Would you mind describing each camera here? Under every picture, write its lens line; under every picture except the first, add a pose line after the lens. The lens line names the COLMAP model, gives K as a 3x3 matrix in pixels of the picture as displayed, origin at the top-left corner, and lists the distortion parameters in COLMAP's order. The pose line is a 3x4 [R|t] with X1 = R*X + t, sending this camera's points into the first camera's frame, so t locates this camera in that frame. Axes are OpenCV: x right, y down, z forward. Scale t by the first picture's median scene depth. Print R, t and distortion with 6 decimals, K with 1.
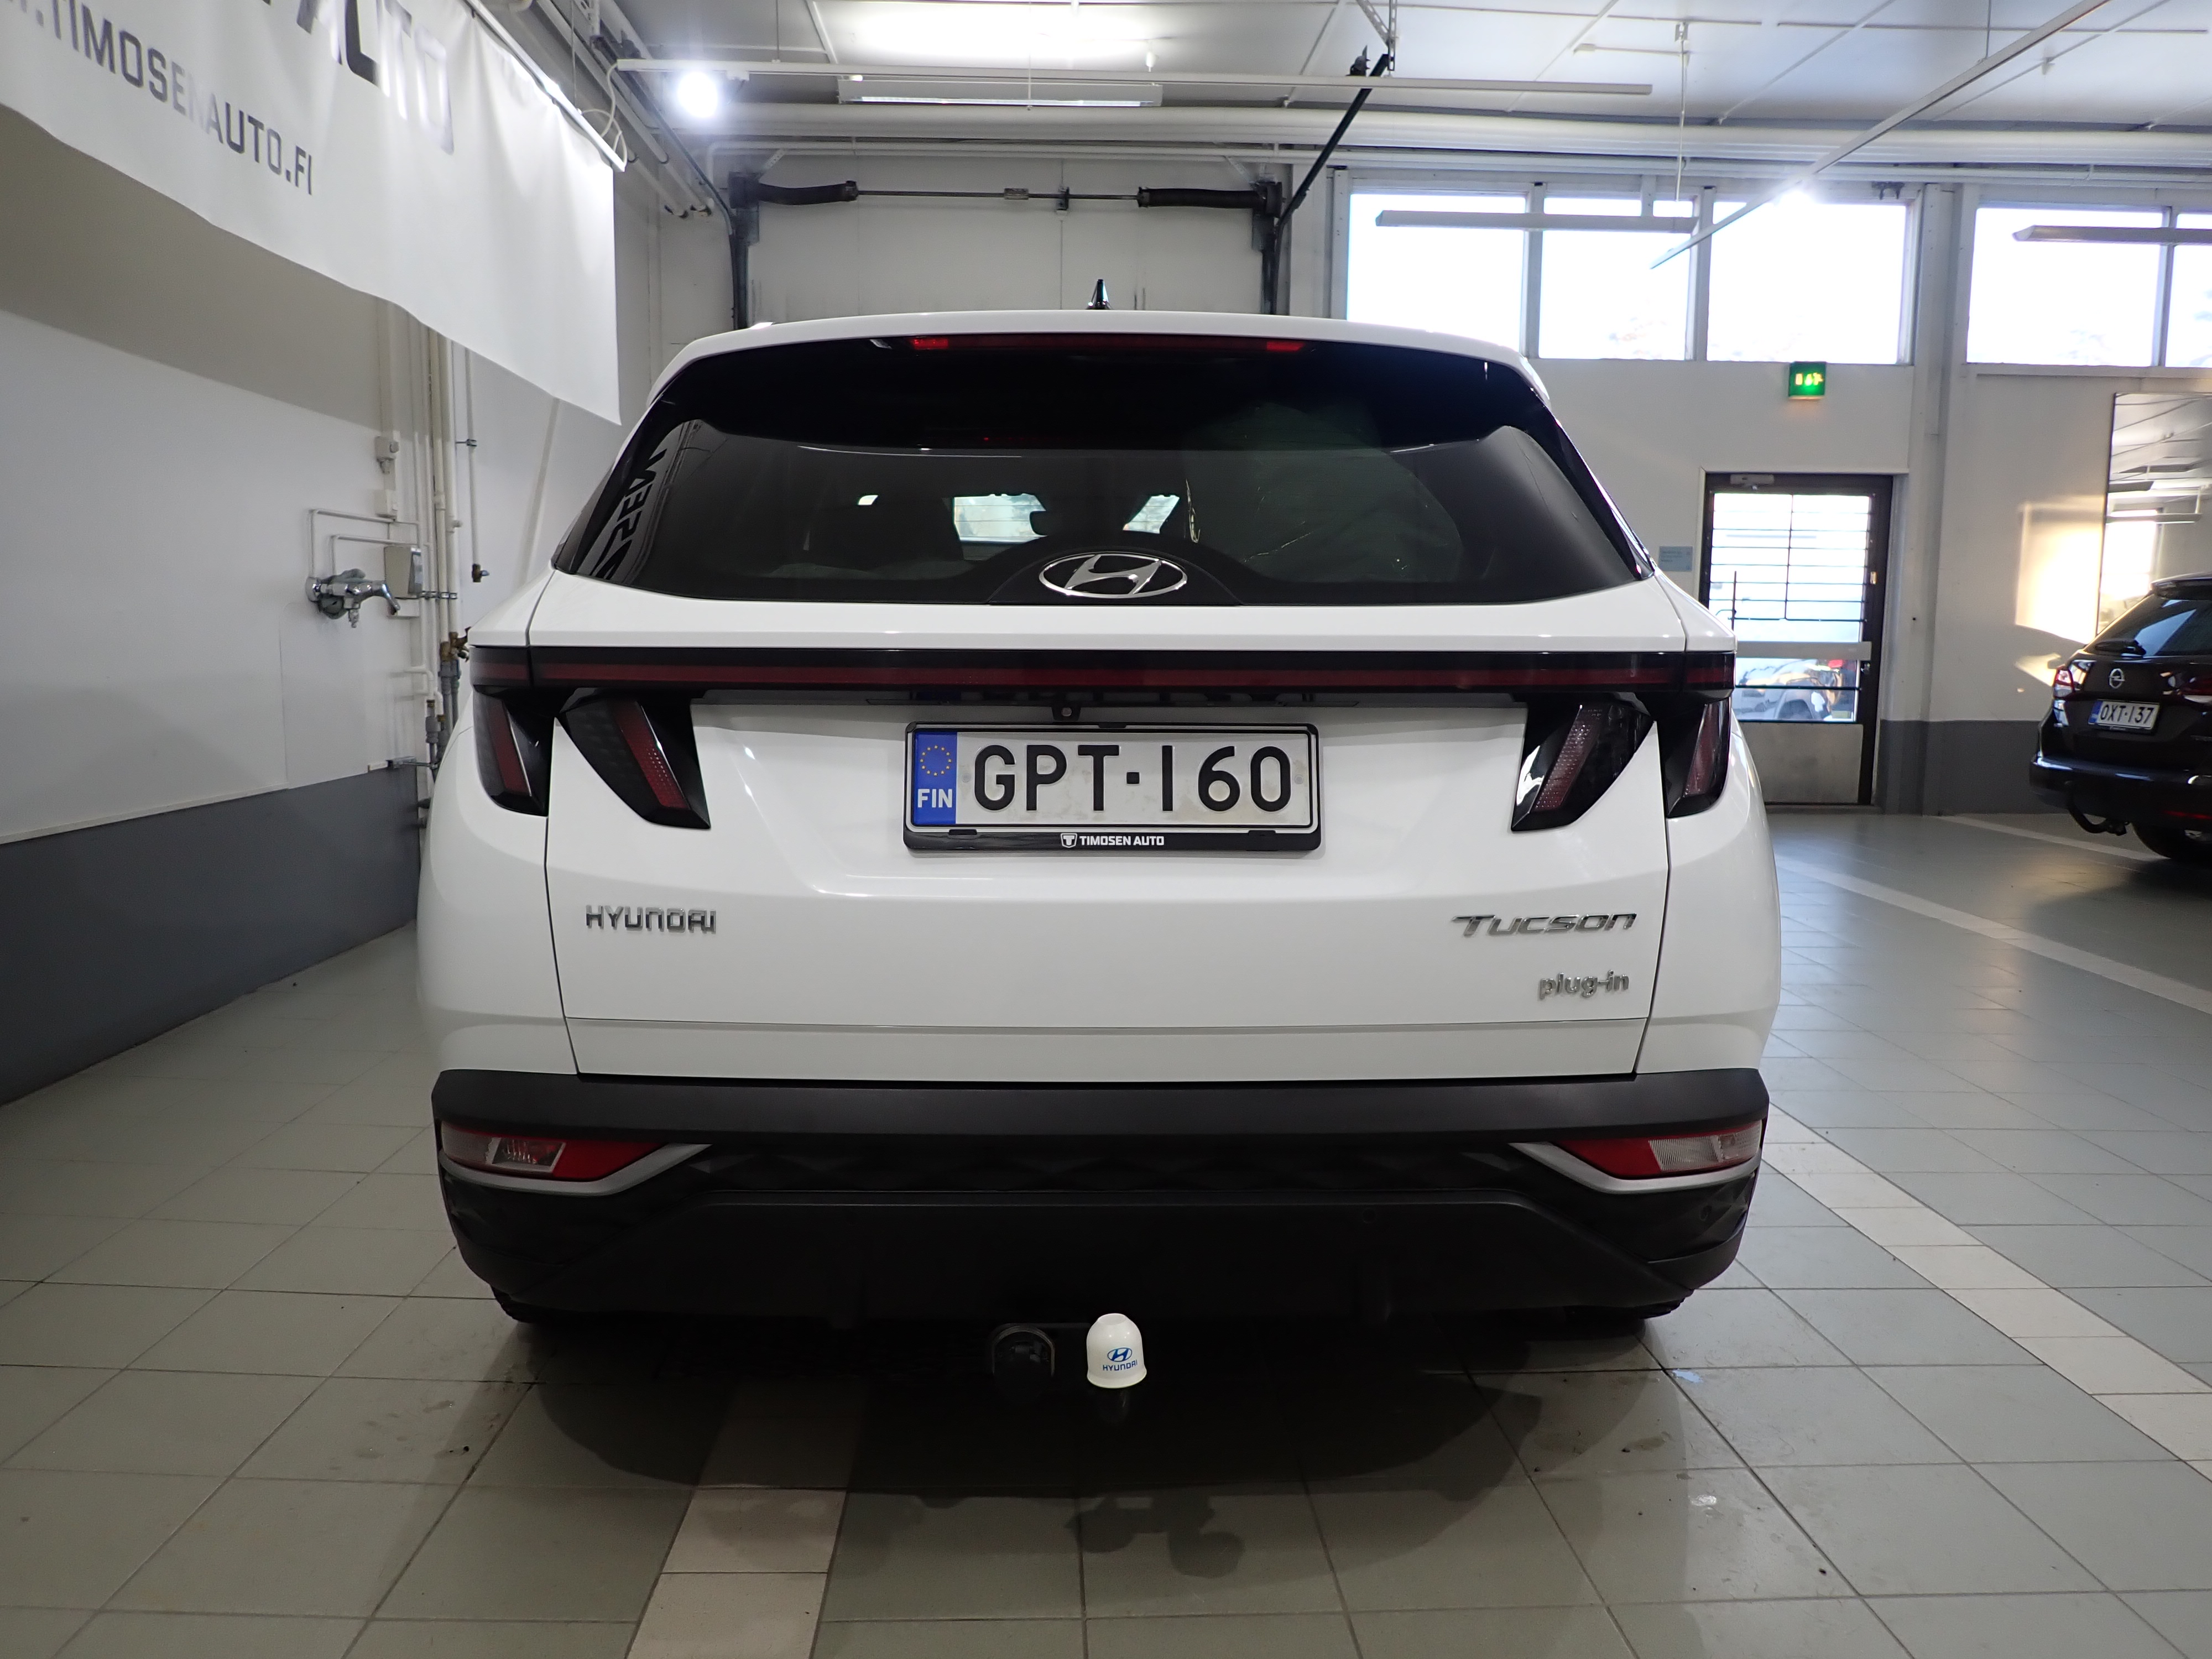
lens RADIAL K [[1633.5, 0, 1094.3], [0, 1633.5, 831.4], [0, 0, 1]] dist [-0.005002, -0.006773]
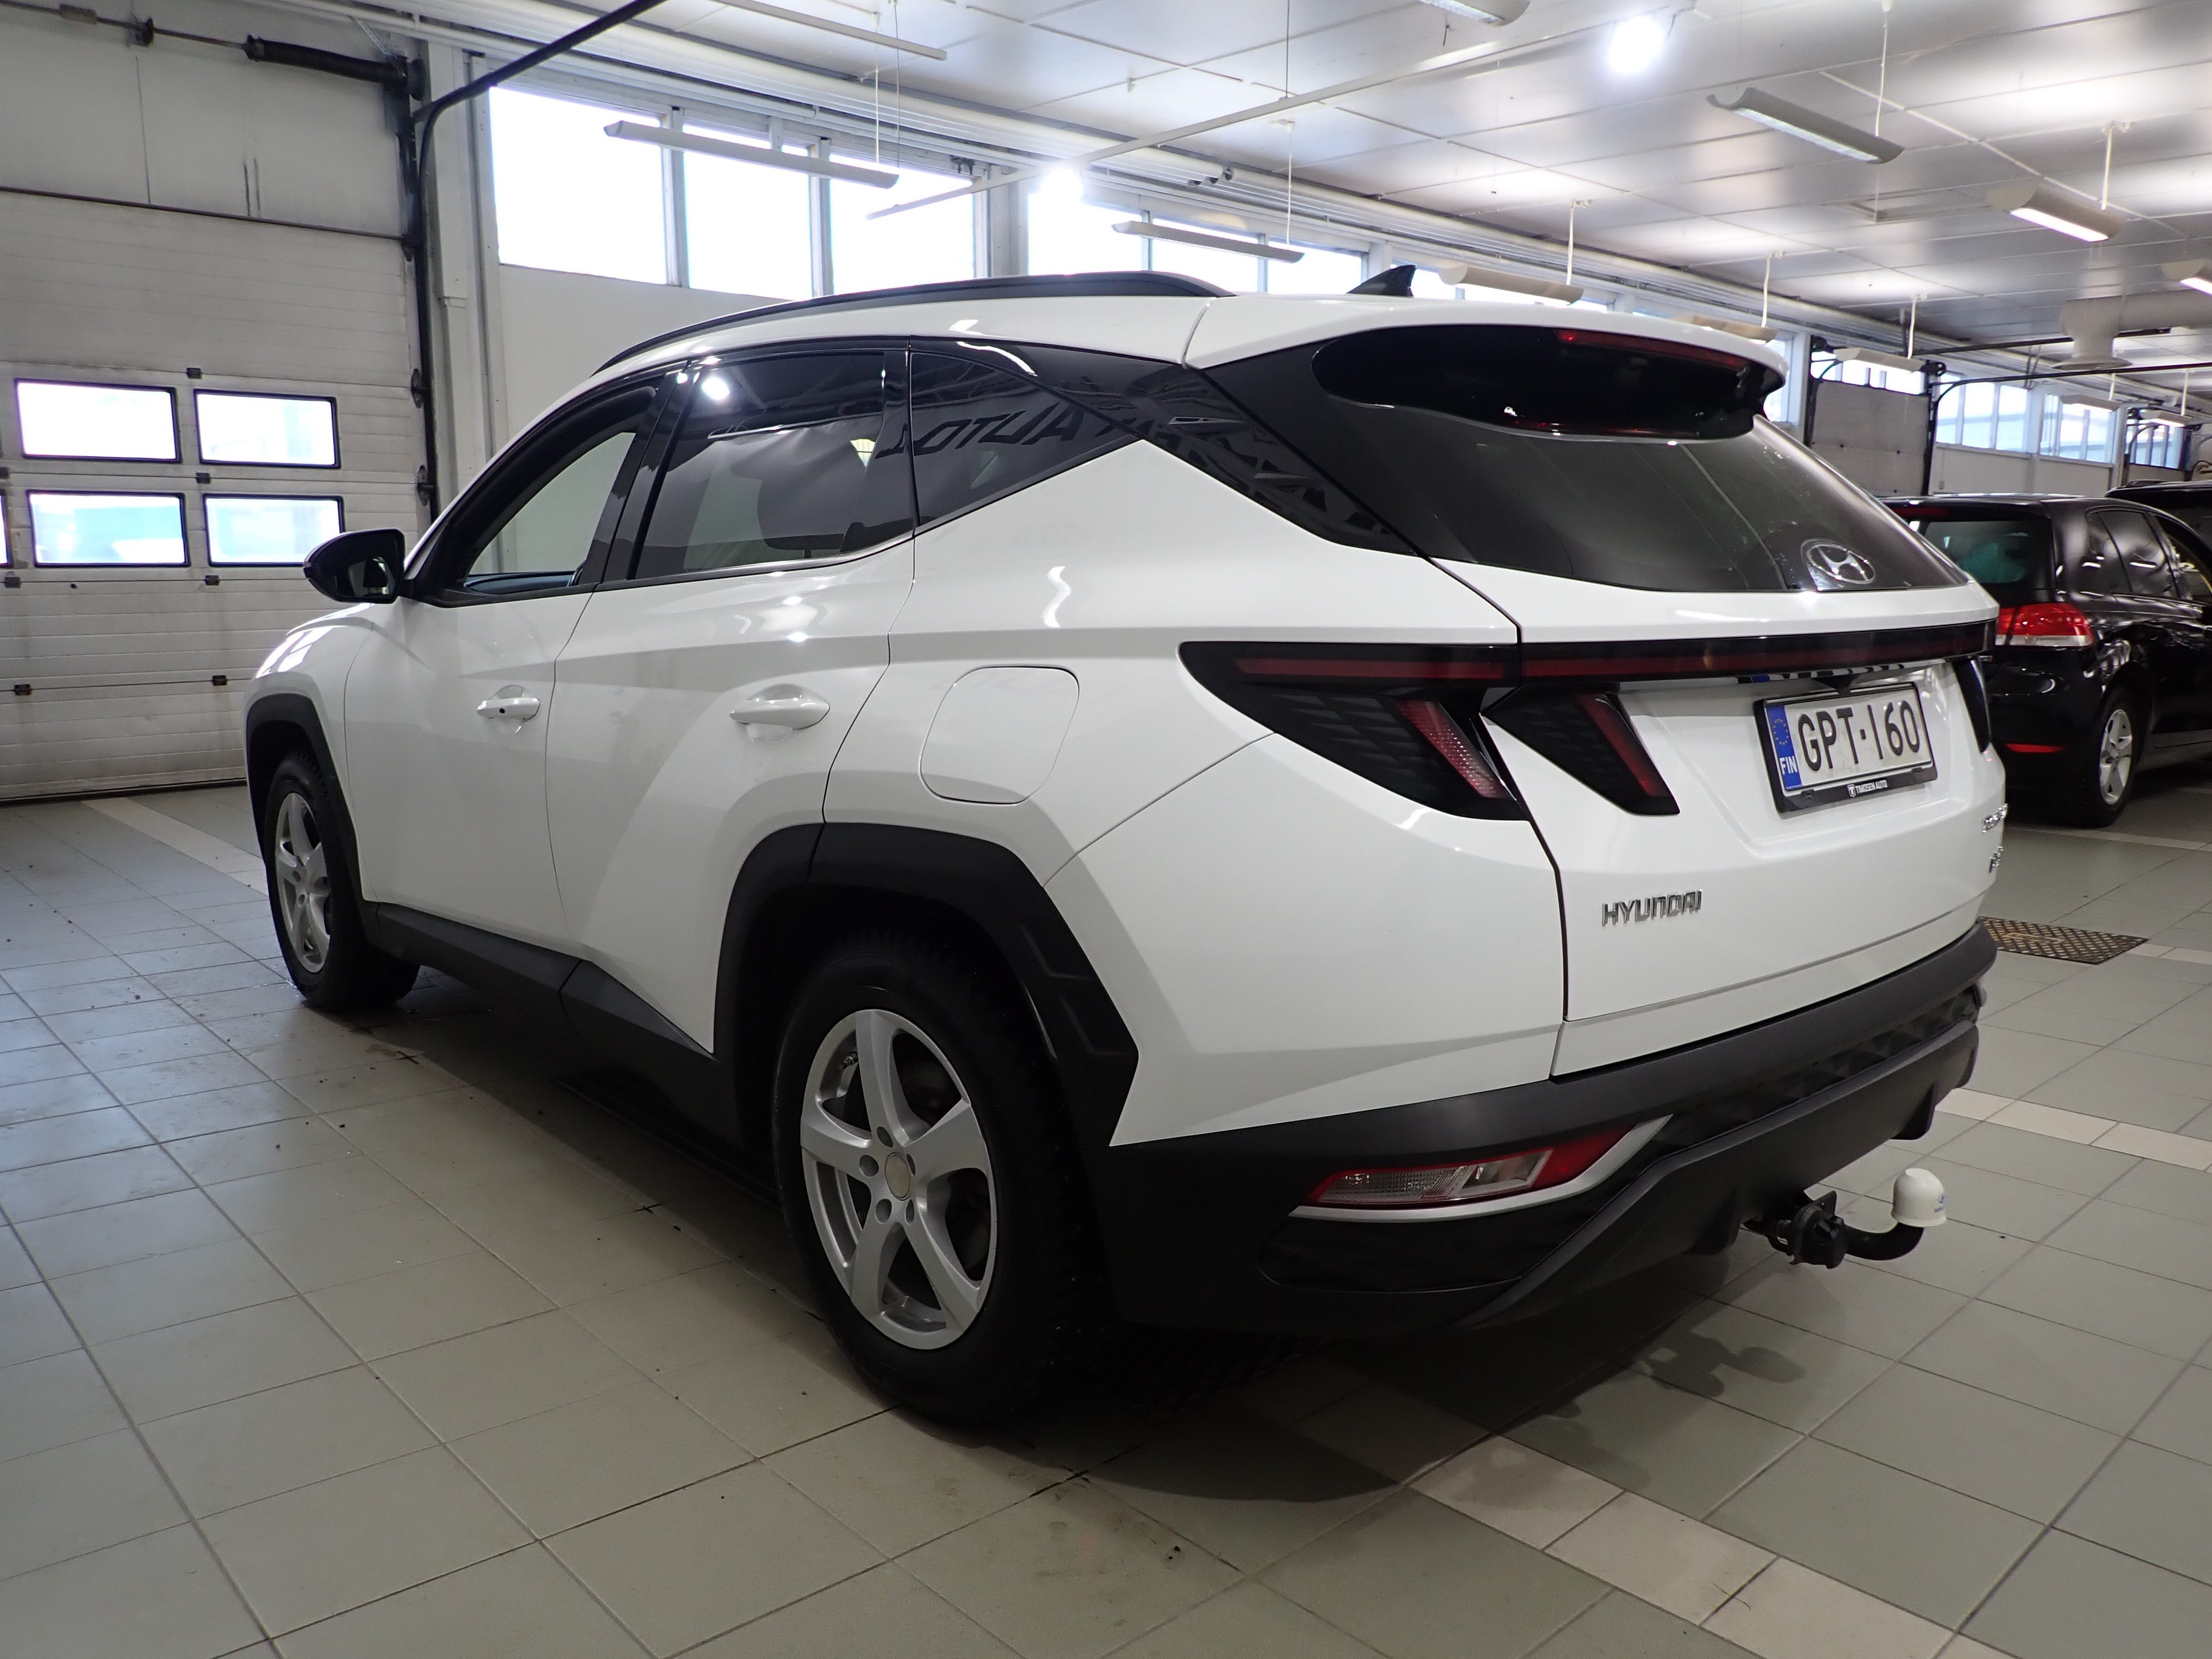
lens RADIAL K [[1633.5, 0, 1093.5], [0, 1633.5, 836.0], [0, 0, 1]] dist [-0.005002, -0.006773]
pose [[0.761868, -0.114353, 0.637558, -1.057396], [0.082366, 0.993406, 0.079753, -0.090046], [-0.642474, -0.008248, 0.766263, 0.396099]]
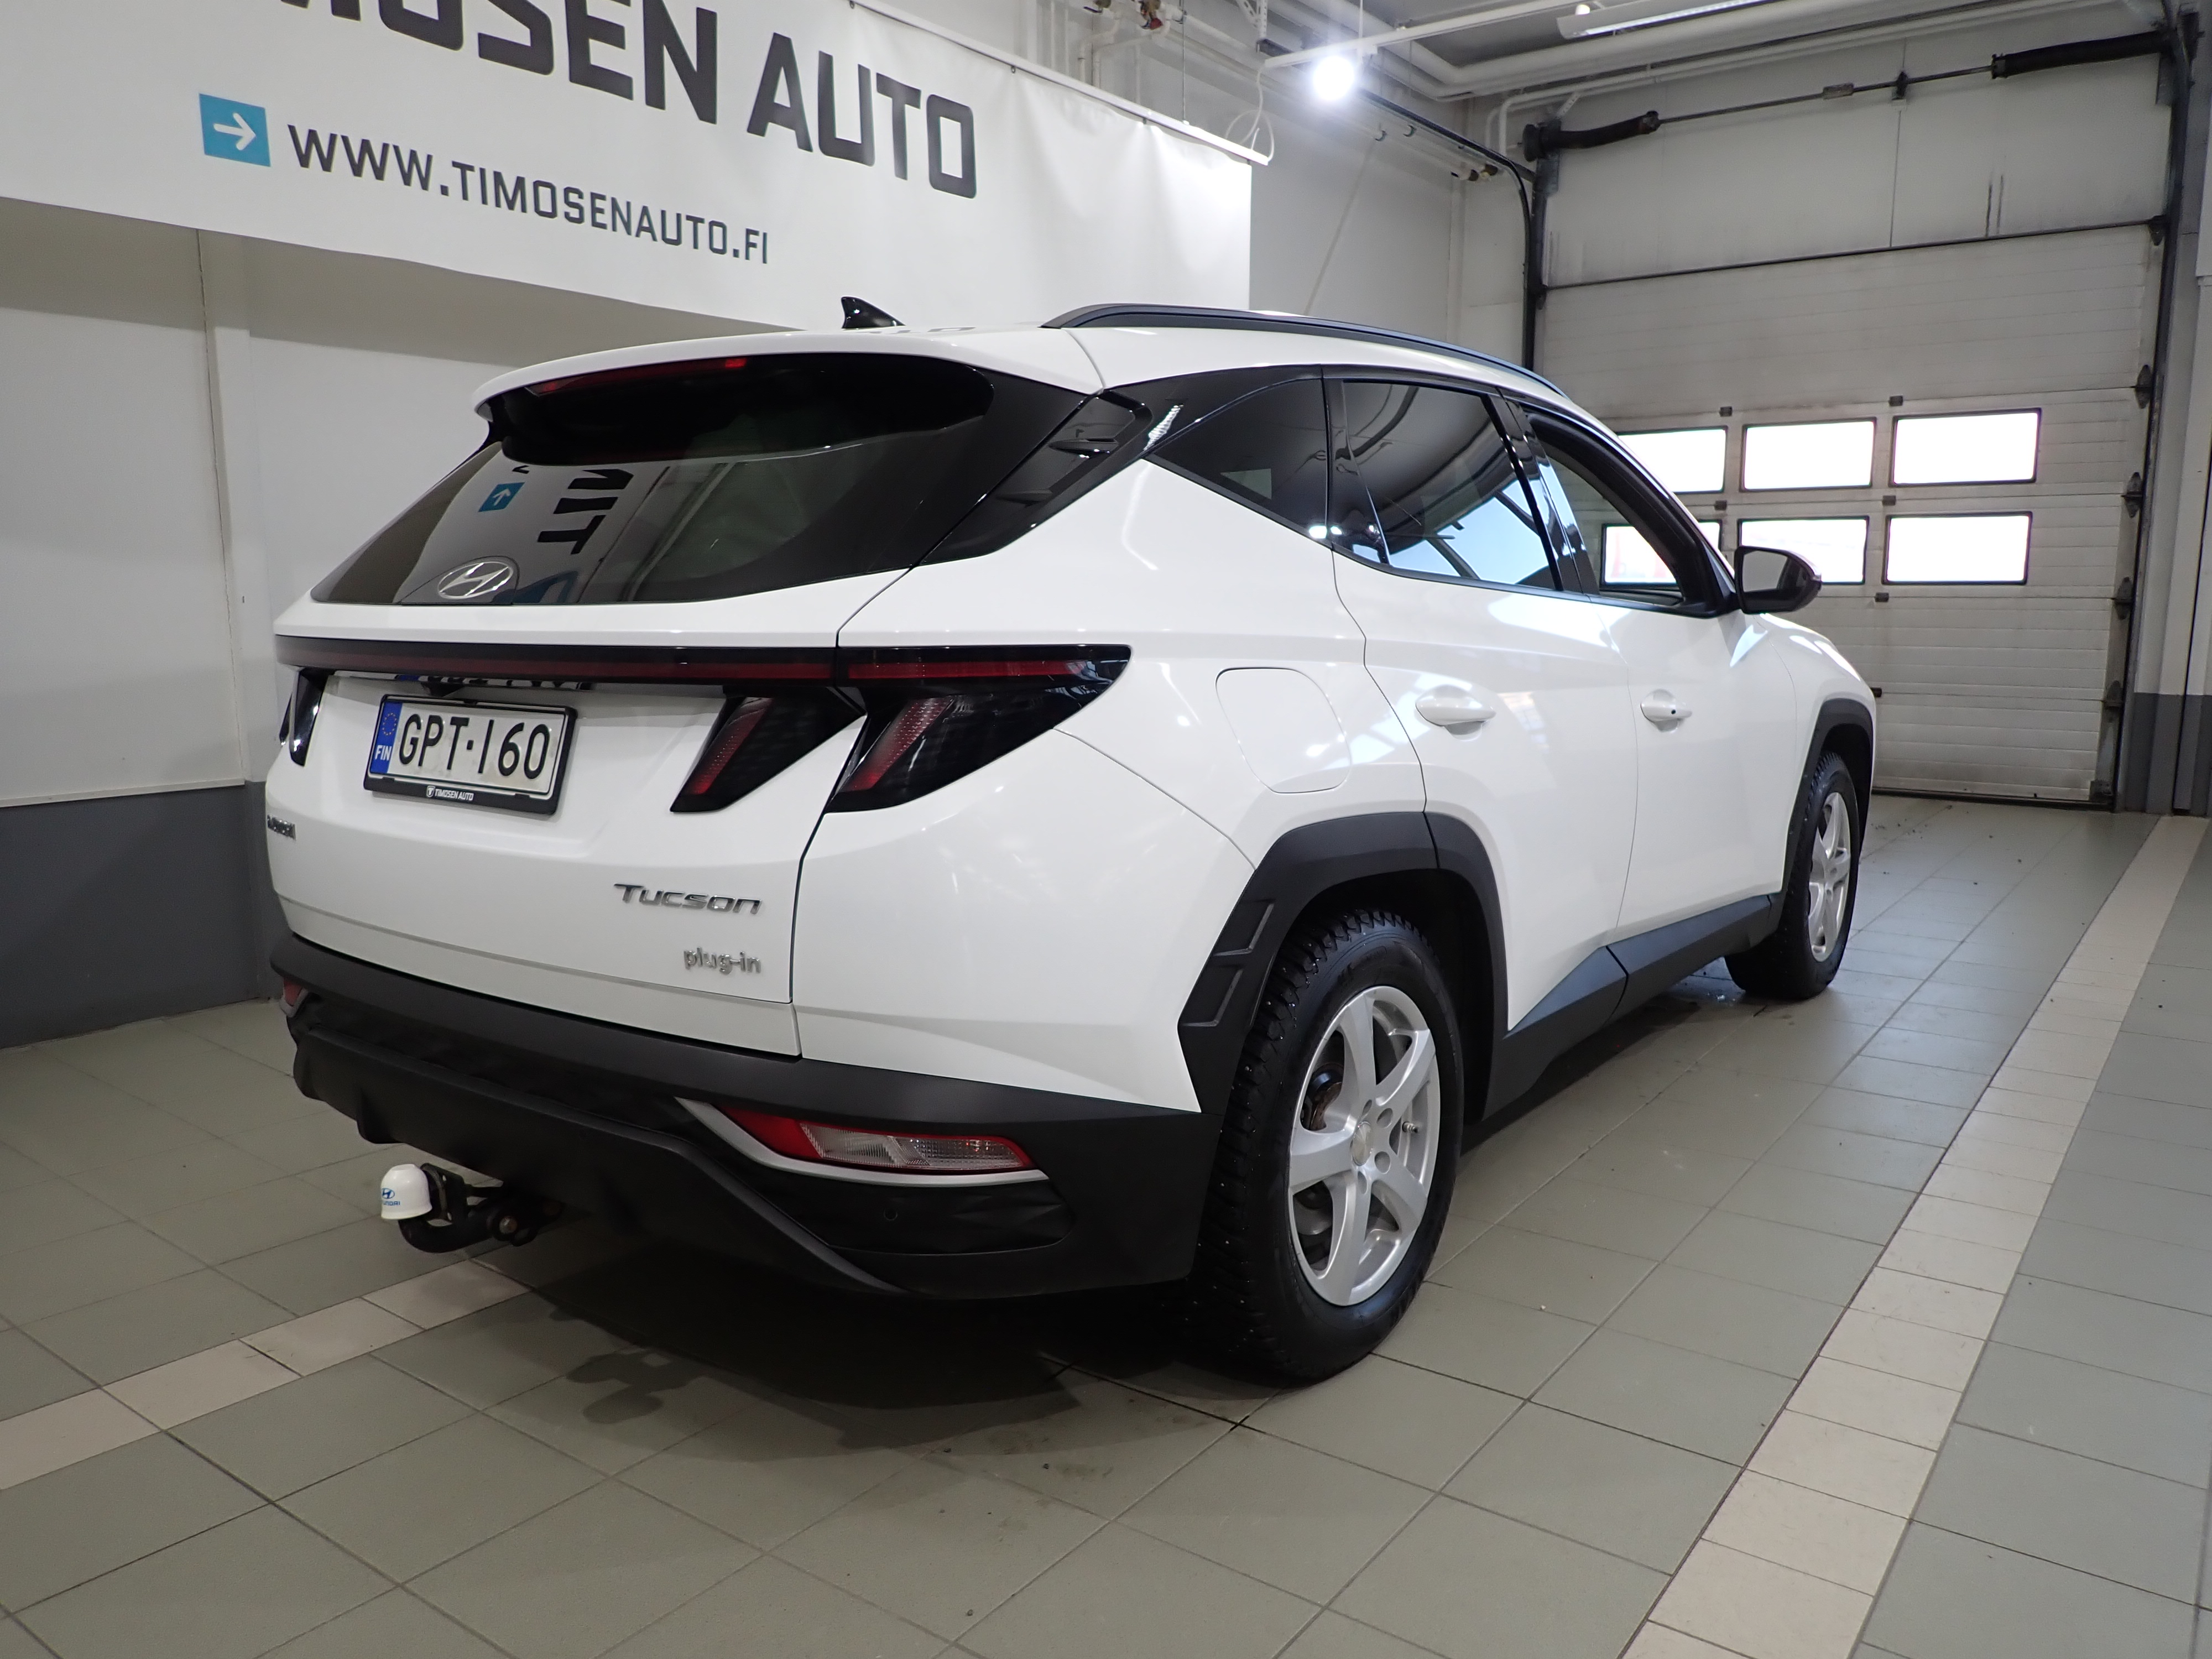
lens RADIAL K [[1633.5, 0, 1093.7], [0, 1633.5, 833.0], [0, 0, 1]] dist [-0.005002, -0.006773]
pose [[0.781474, 0.083943, -0.618265, 1.039124], [-0.065159, 0.996470, 0.052933, -0.055860], [0.620526, -0.001080, 0.784185, 0.289705]]
